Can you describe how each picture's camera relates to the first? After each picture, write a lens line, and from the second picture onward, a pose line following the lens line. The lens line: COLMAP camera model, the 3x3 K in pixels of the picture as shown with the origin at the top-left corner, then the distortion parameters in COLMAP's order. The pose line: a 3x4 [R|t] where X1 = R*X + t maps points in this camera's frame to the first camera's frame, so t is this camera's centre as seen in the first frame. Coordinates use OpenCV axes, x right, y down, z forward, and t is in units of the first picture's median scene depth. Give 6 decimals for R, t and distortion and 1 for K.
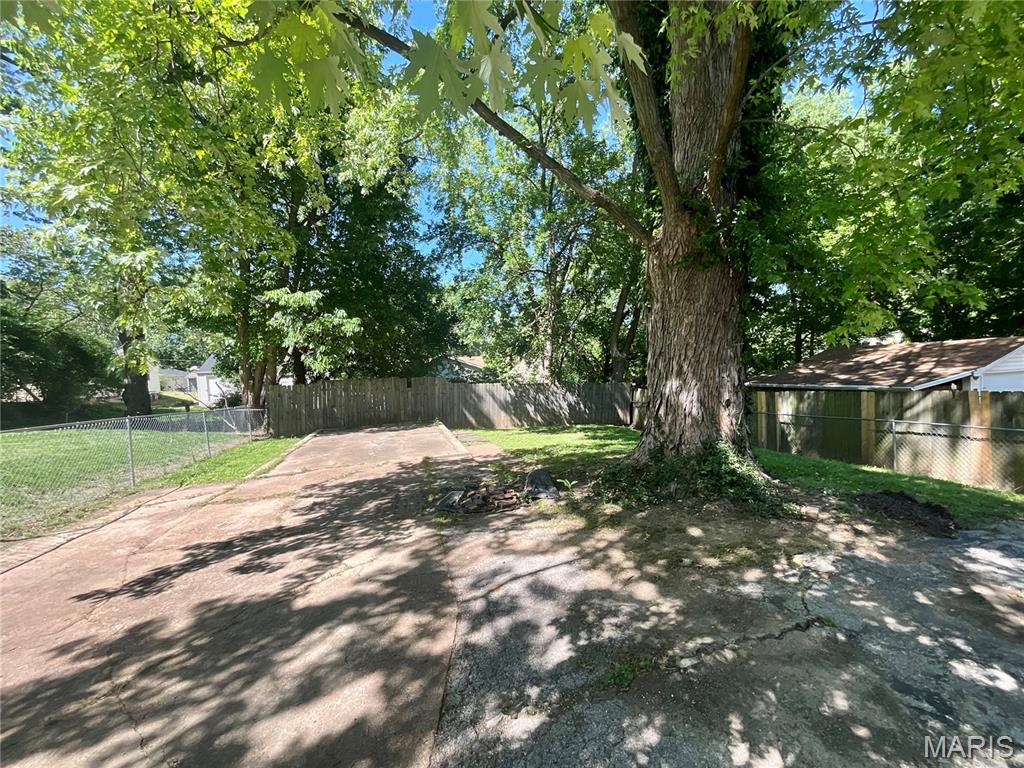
lens RADIAL K [[415.5, 0, 512.0], [0, 415.5, 384.0], [0, 0, 1]] dist [-0.003413, -0.000168]
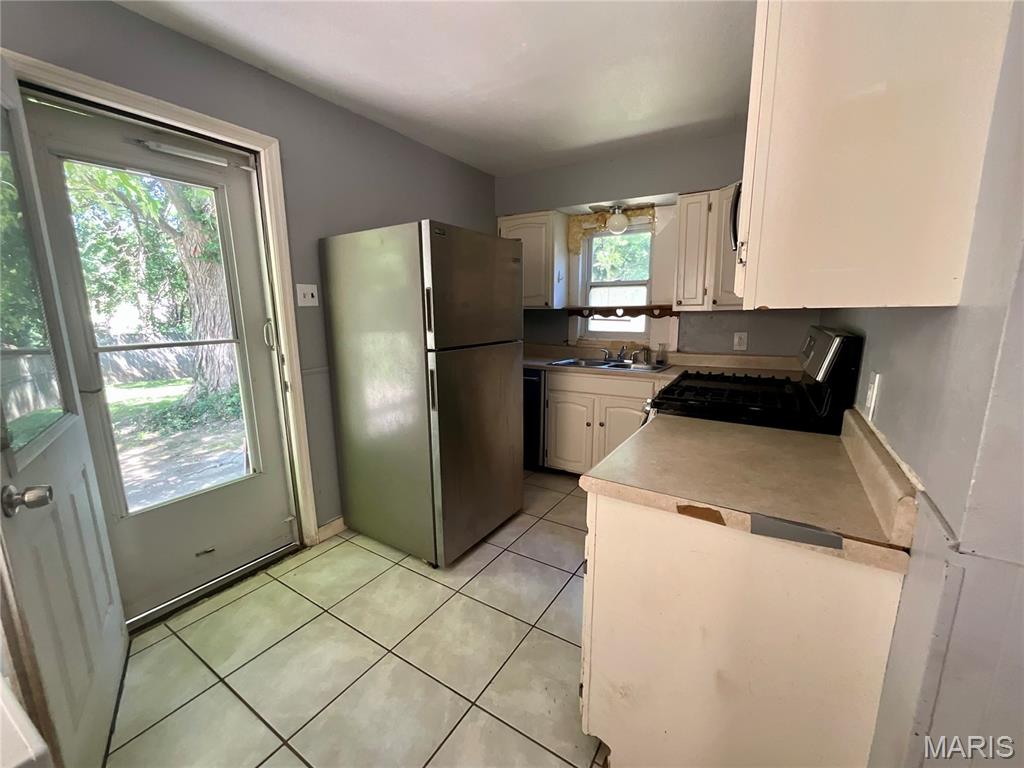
lens RADIAL K [[415.5, 0, 512.0], [0, 415.5, 384.0], [0, 0, 1]] dist [-0.003413, -0.000168]
pose [[0.736208, -0.075185, 0.672566, 0.062102], [-0.013167, 0.992030, 0.125309, -0.017817], [-0.676627, -0.101109, 0.729351, -0.231036]]
